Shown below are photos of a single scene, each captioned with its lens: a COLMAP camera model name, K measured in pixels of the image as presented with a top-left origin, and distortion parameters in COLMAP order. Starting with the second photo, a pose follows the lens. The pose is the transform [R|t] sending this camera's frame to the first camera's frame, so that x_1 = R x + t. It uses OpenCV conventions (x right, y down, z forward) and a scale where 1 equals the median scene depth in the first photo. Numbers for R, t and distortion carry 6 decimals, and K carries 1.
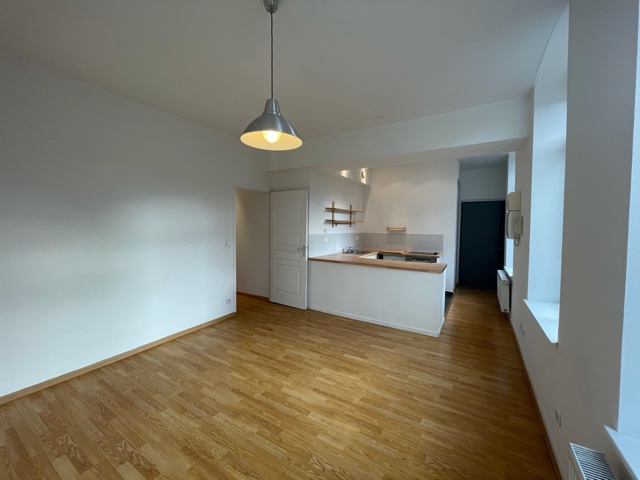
lens RADIAL K [[257.4, 0, 320.0], [0, 257.4, 240.0], [0, 0, 1]] dist [-0.002411, -0.000612]
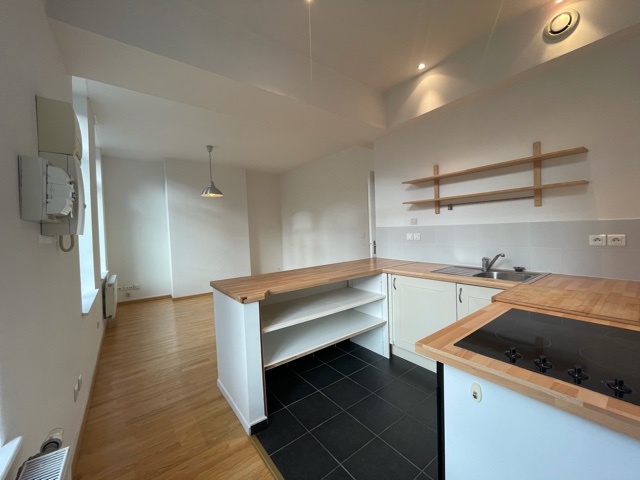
lens RADIAL K [[257.4, 0, 320.0], [0, 257.4, 240.0], [0, 0, 1]] dist [-0.002411, -0.000612]
pose [[-0.359925, 0.044494, -0.931920, 0.634773], [-0.017761, 0.998354, 0.054526, -0.019308], [0.932812, 0.036177, -0.358542, 0.971552]]
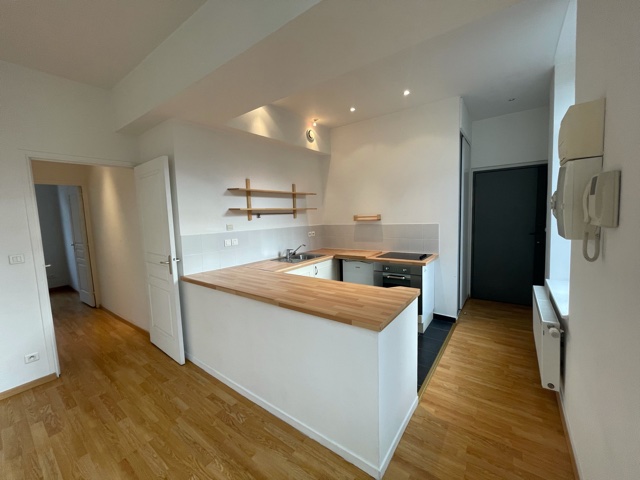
lens RADIAL K [[257.4, 0, 320.0], [0, 257.4, 240.0], [0, 0, 1]] dist [-0.002411, -0.000612]
pose [[0.995420, -0.034044, -0.089335, 0.274295], [0.037660, 0.998525, 0.039102, -0.019610], [0.087872, -0.042287, 0.995234, 0.395840]]
